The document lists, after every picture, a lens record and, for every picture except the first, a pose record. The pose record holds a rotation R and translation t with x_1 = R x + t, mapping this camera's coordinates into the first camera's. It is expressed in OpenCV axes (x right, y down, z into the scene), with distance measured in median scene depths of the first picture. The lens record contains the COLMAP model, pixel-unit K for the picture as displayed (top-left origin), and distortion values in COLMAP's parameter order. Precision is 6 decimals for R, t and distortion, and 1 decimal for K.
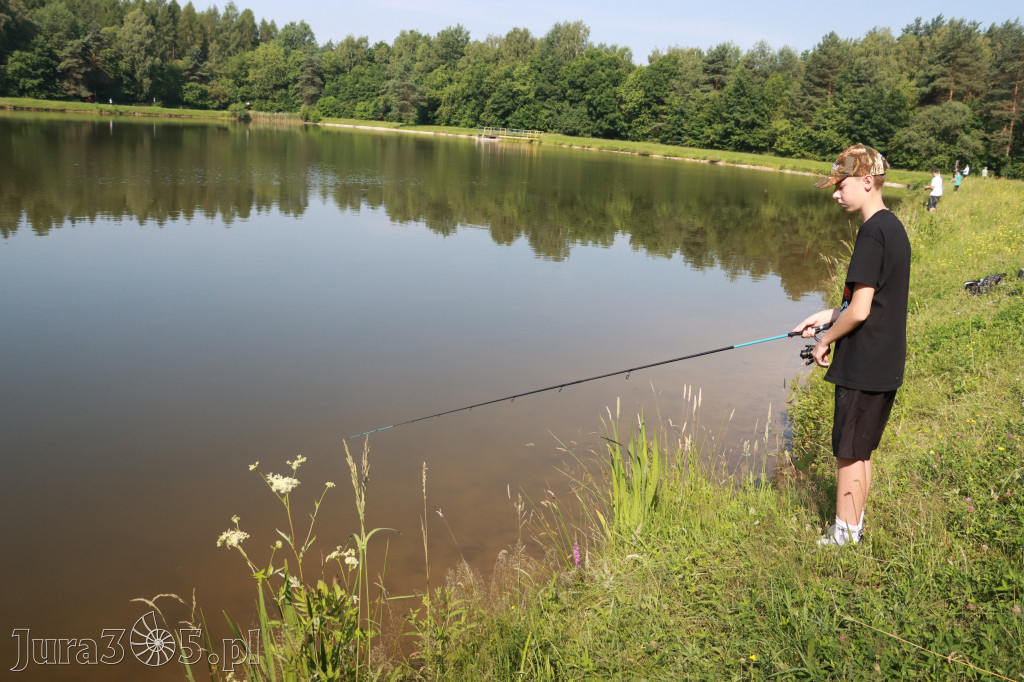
lens RADIAL K [[926.4, 0, 497.7], [0, 926.4, 341.6], [0, 0, 1]] dist [-0.173703, 0.211518]
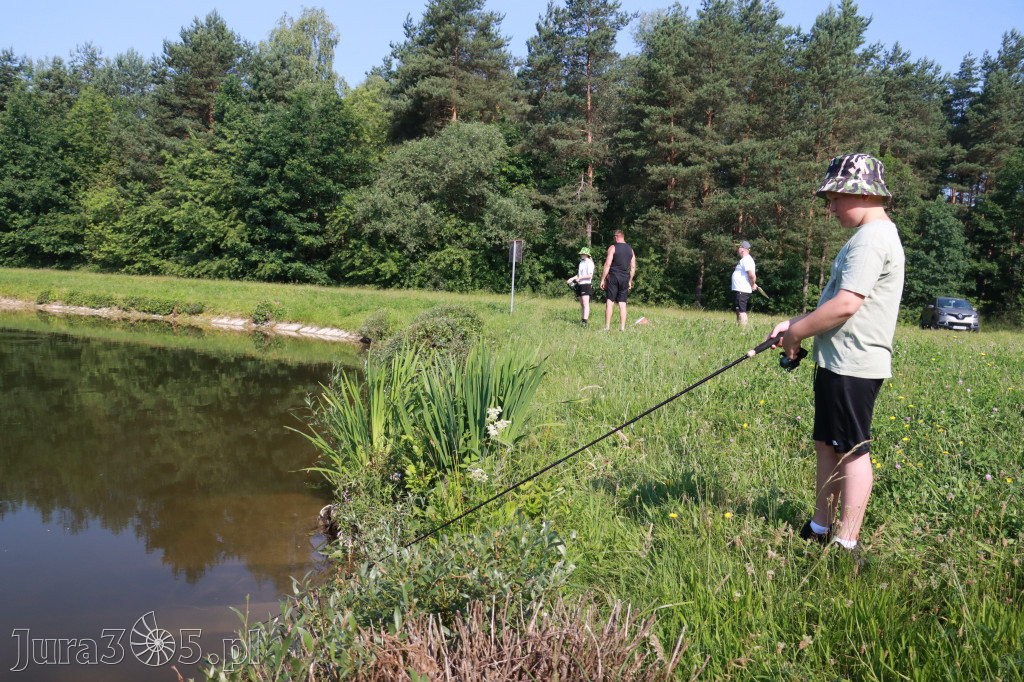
lens RADIAL K [[863.9, 0, 511.0], [0, 863.9, 345.5], [0, 0, 1]] dist [-0.147873, 0.151592]
pose [[0.859163, -0.062102, 0.507920, 0.316359], [0.128865, 0.986875, -0.097317, -0.122424], [-0.495211, 0.149064, 0.855889, 0.657418]]
